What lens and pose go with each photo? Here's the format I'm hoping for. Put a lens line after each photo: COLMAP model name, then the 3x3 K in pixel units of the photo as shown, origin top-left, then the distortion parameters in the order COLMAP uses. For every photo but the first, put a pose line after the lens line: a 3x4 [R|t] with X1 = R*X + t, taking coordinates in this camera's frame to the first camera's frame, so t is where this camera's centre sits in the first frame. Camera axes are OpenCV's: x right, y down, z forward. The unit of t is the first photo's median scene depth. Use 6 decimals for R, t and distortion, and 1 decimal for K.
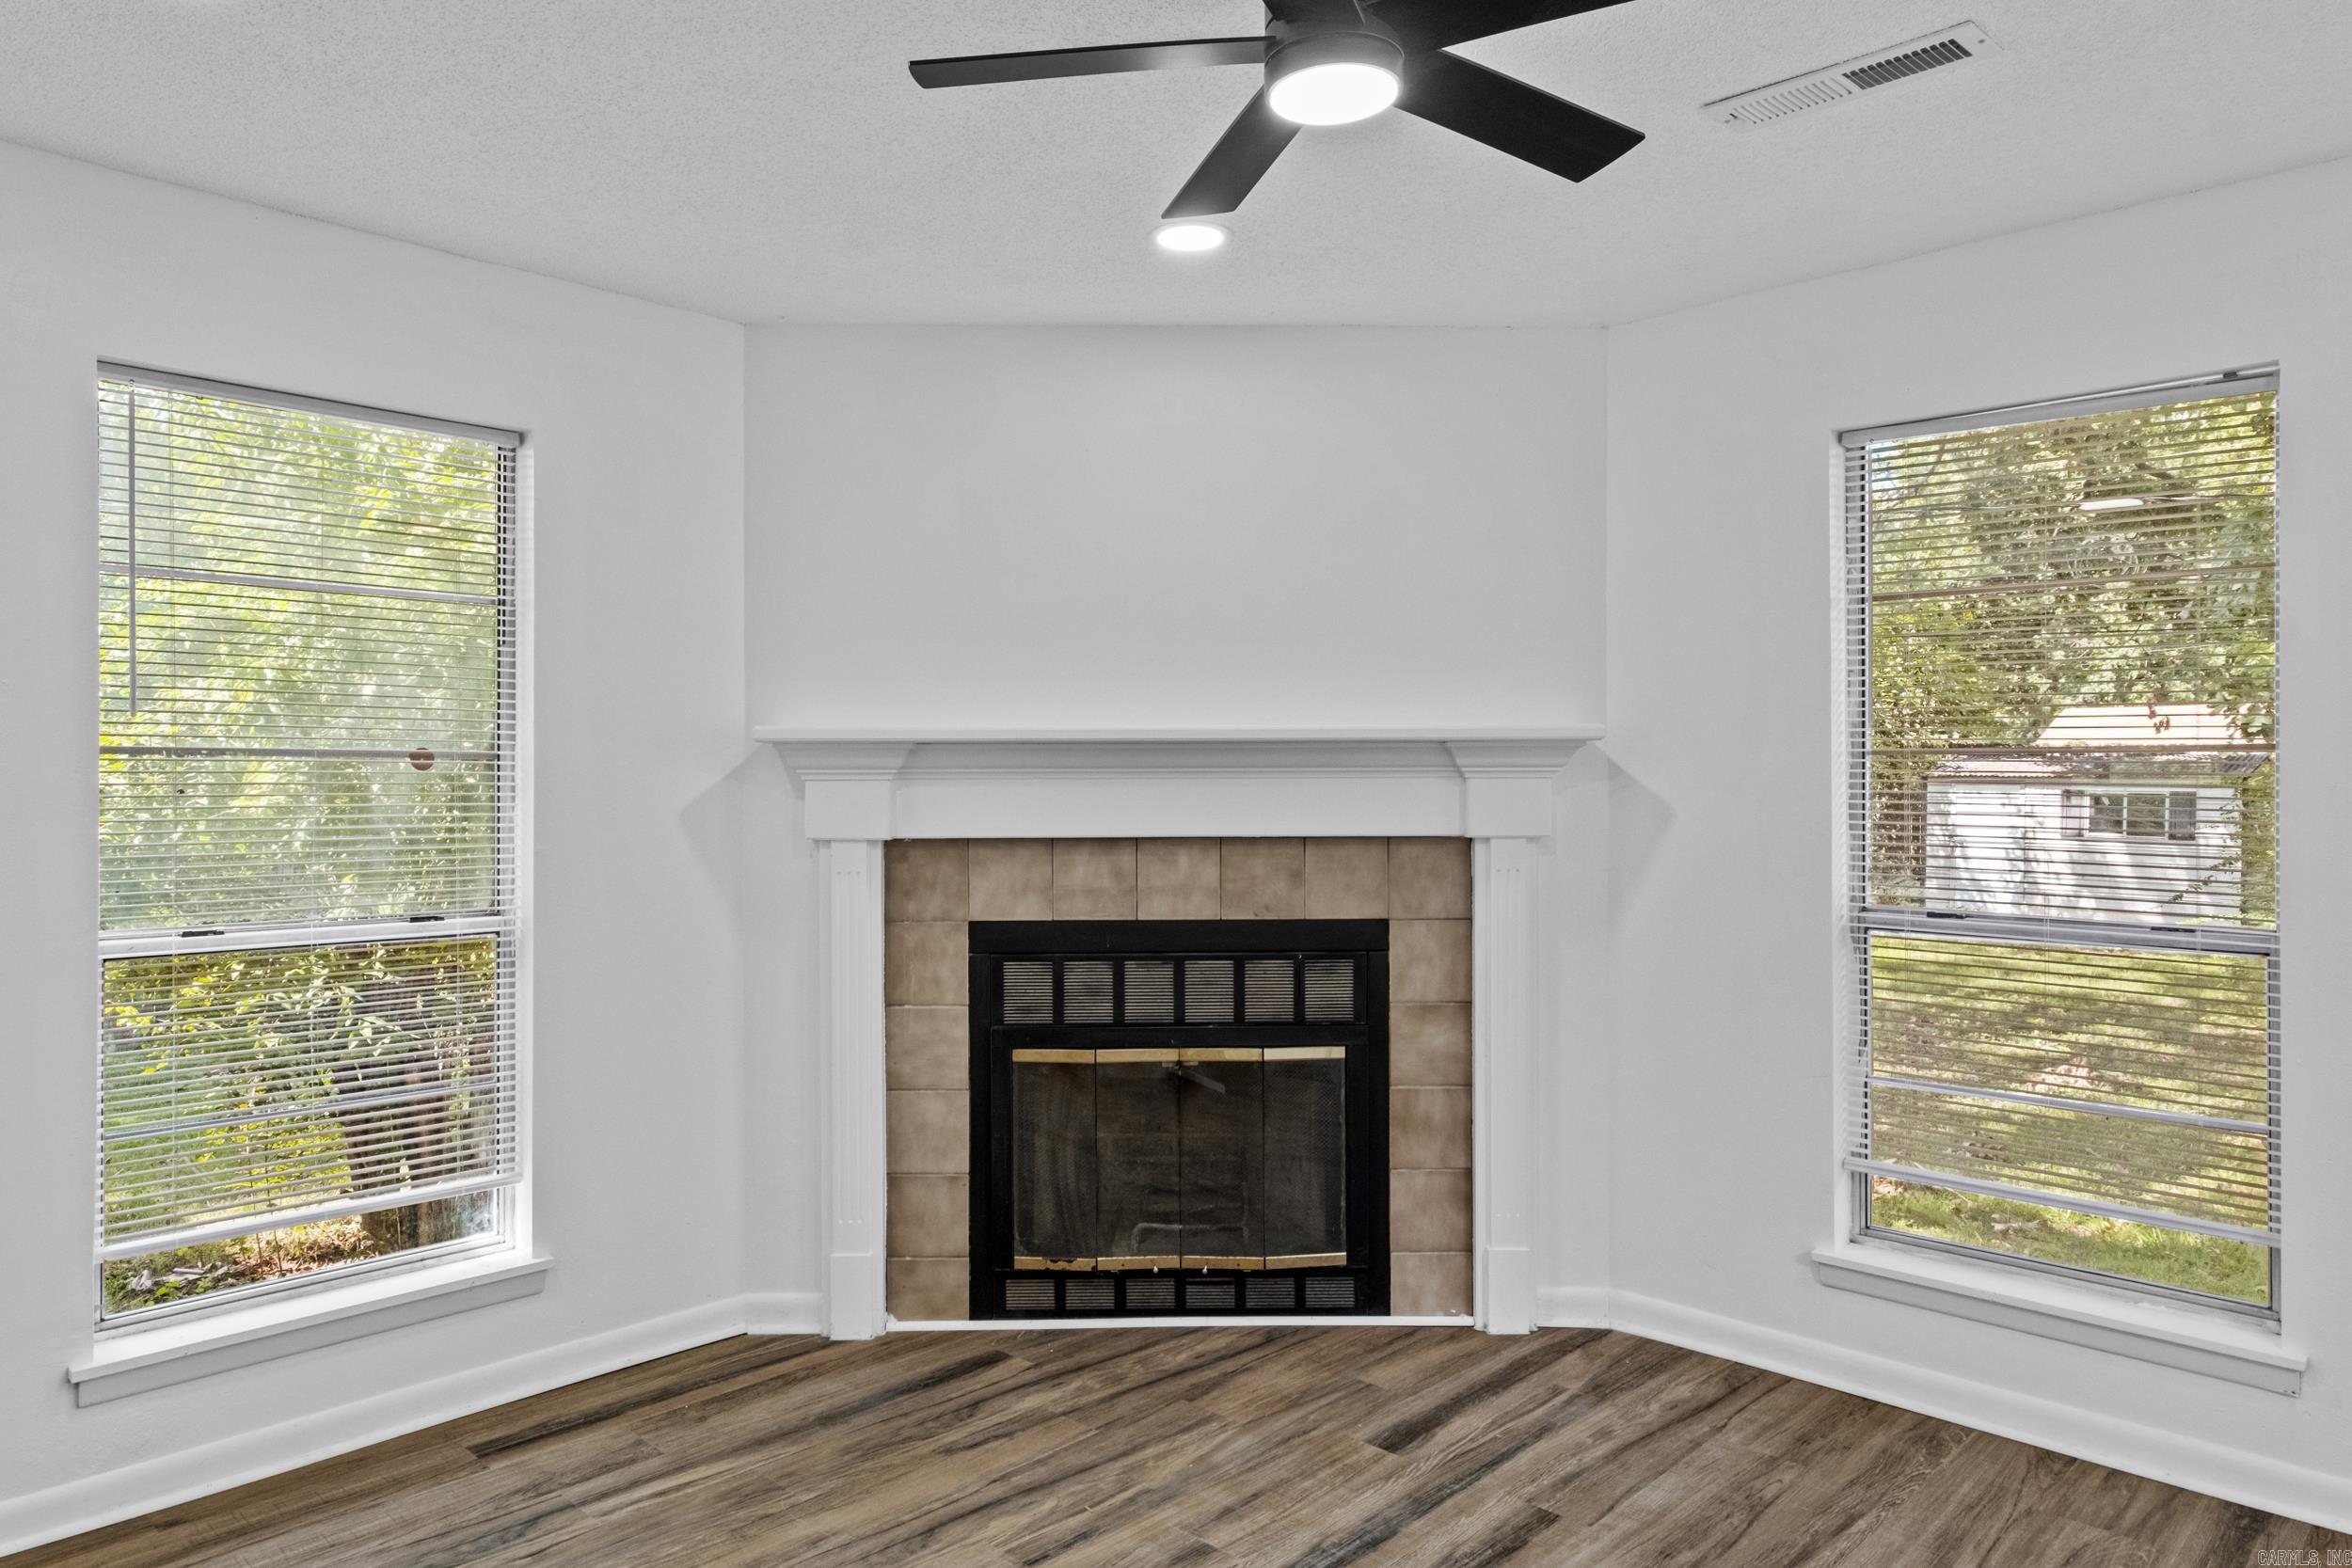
lens RADIAL K [[1486.0, 0, 1168.9], [0, 1486.0, 778.3], [0, 0, 1]] dist [0.009774, 0.001954]
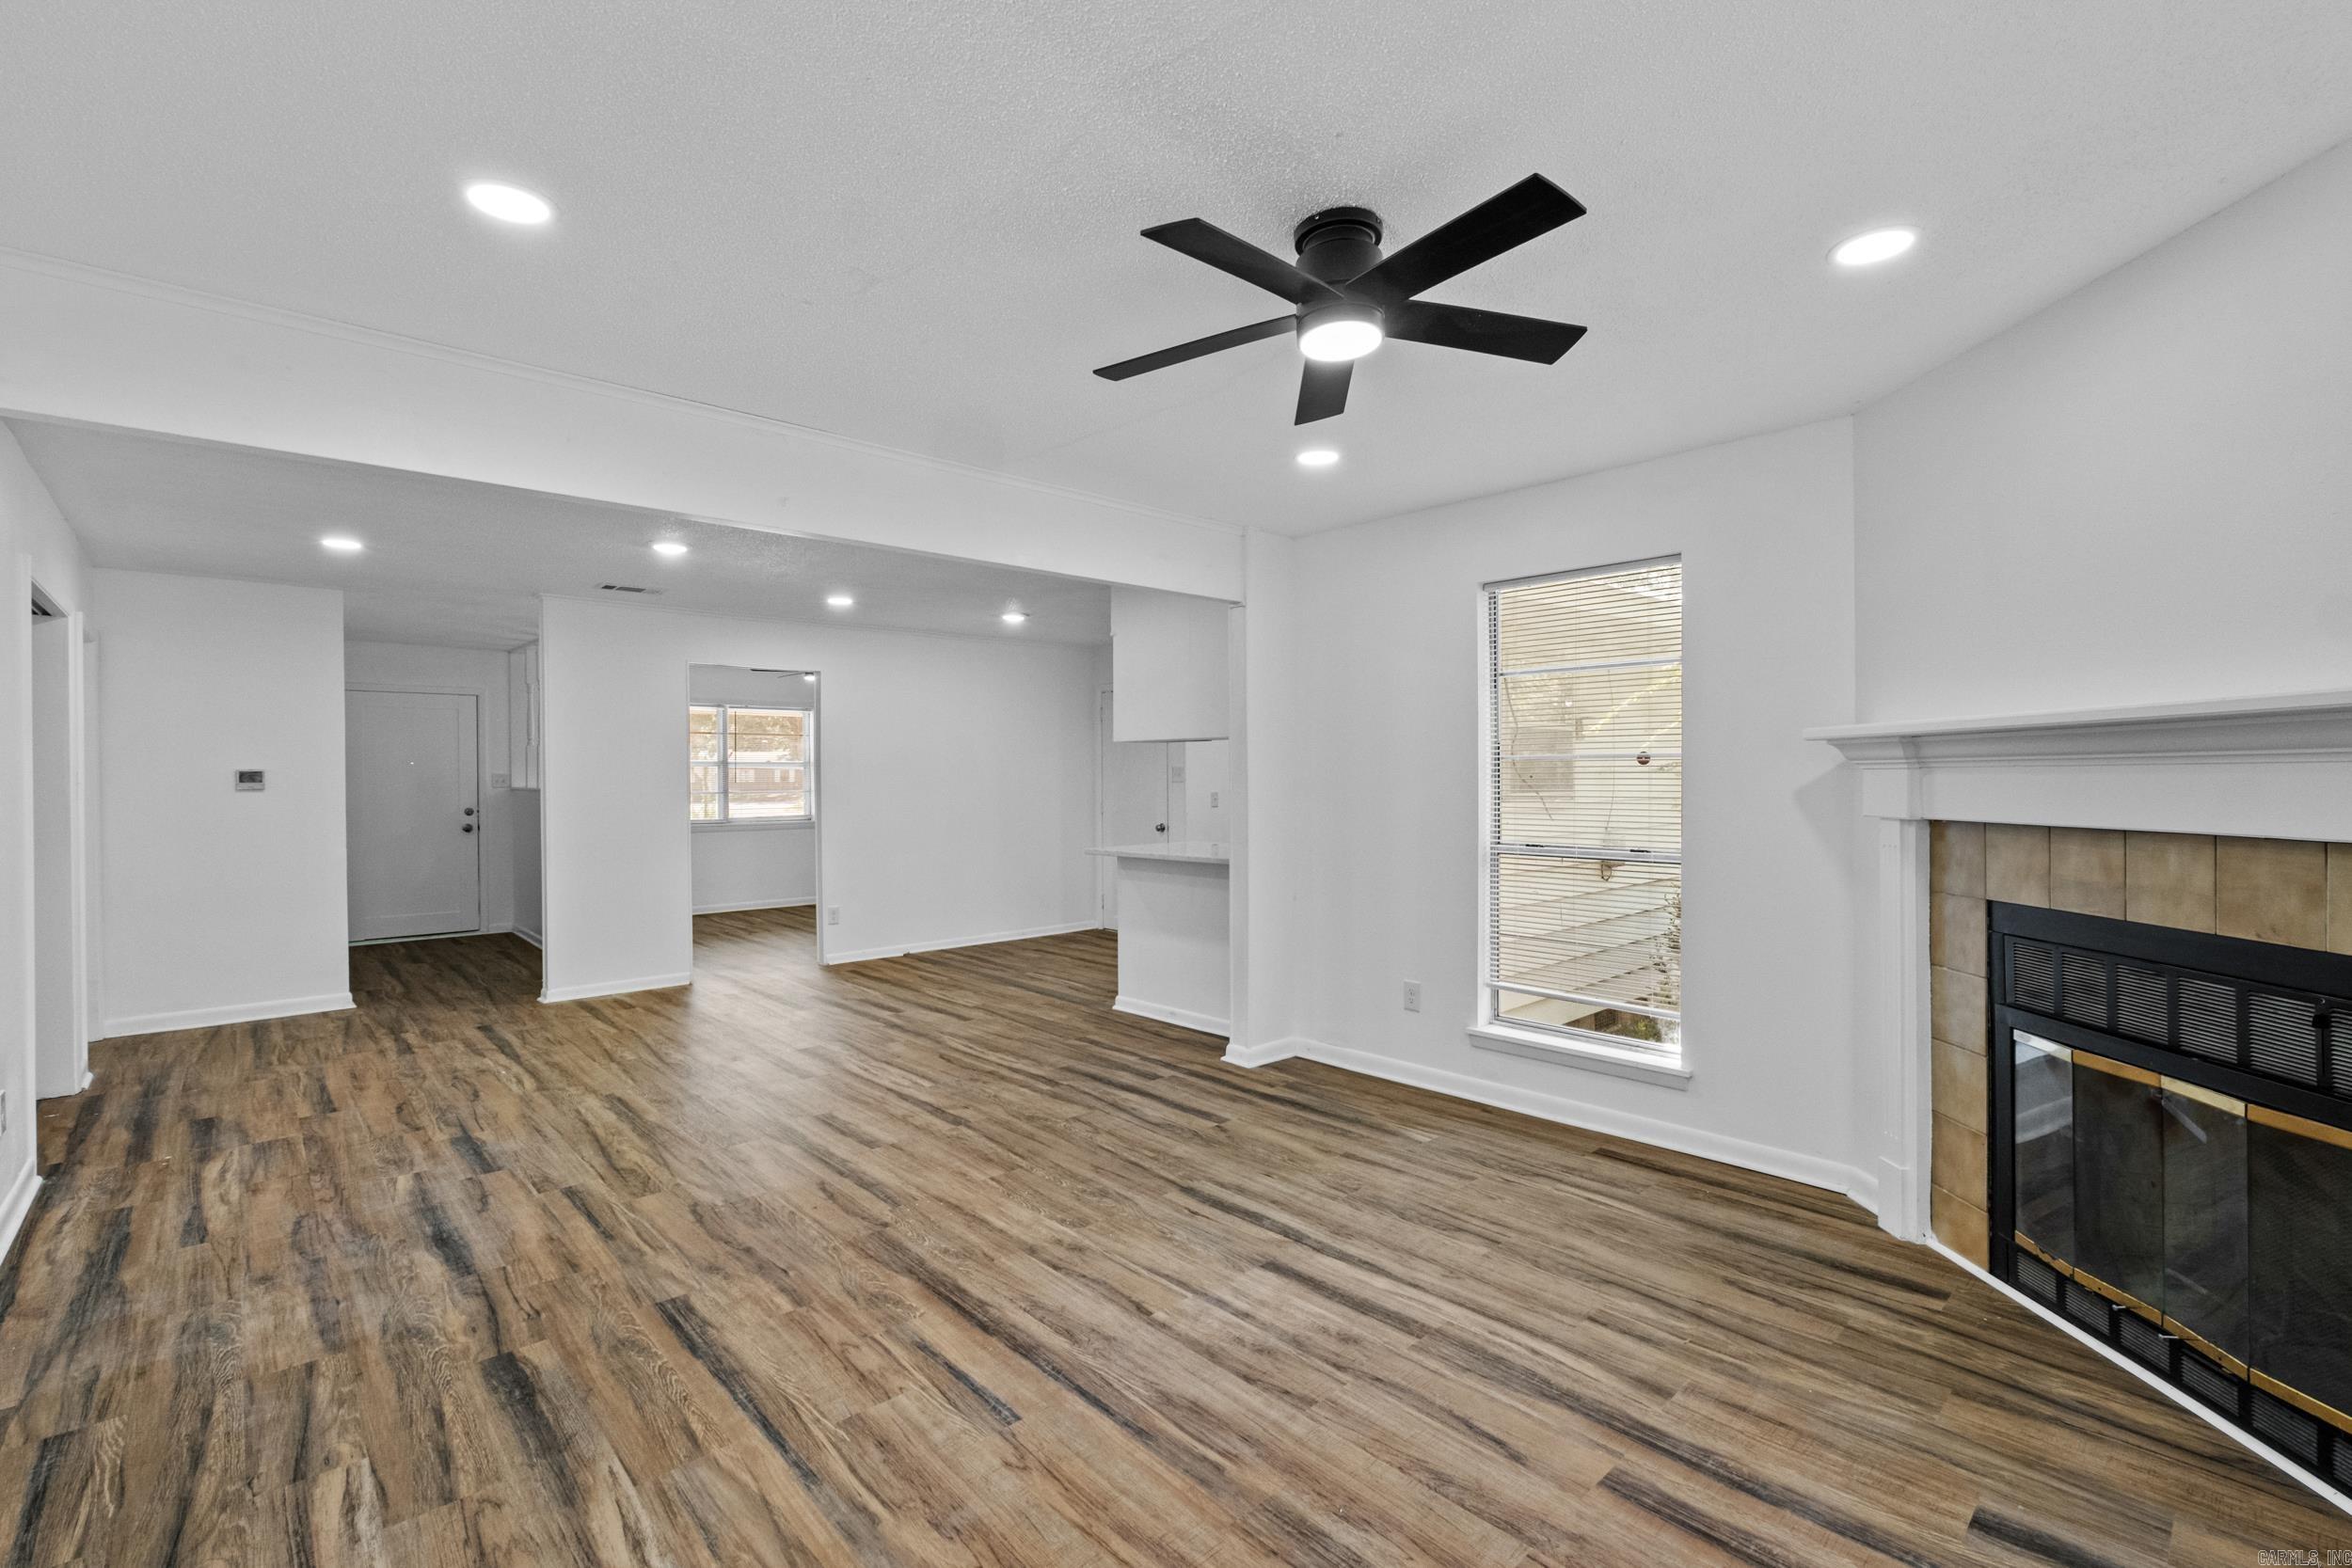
lens RADIAL K [[1038.2, 0, 1167.2], [0, 1038.2, 779.9], [0, 0, 1]] dist [-0.001355, -0.000578]
pose [[-0.054163, 0.004924, -0.998520, 0.642378], [0.010244, 0.999938, 0.004376, 0.000925], [0.998480, -0.009992, -0.054210, 0.456087]]
